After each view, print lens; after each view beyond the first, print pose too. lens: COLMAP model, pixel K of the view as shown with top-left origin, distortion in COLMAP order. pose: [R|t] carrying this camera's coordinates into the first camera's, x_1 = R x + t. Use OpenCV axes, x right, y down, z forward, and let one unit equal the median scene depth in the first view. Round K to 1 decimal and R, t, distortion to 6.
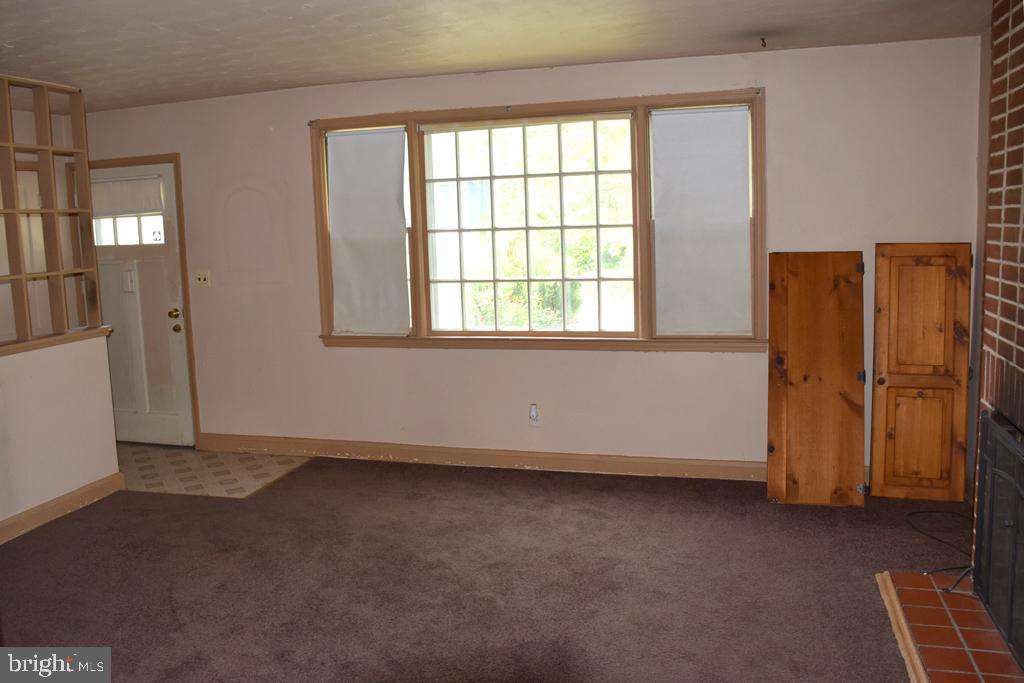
lens RADIAL K [[801.6, 0, 512.0], [0, 801.6, 341.5], [0, 0, 1]] dist [-0.119550, 0.004452]
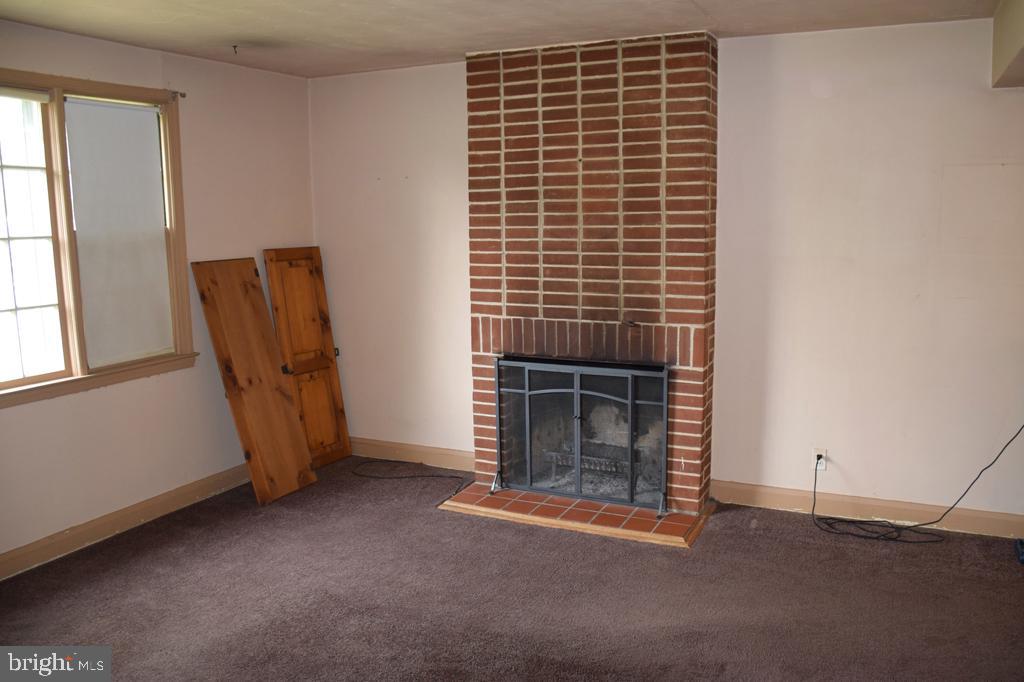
lens RADIAL K [[801.6, 0, 512.0], [0, 801.6, 341.0], [0, 0, 1]] dist [-0.119550, 0.004452]
pose [[0.166096, -0.122459, 0.978476, -0.578575], [0.139485, 0.985200, 0.099623, -0.061018], [-0.976195, 0.119936, 0.180719, 0.472150]]
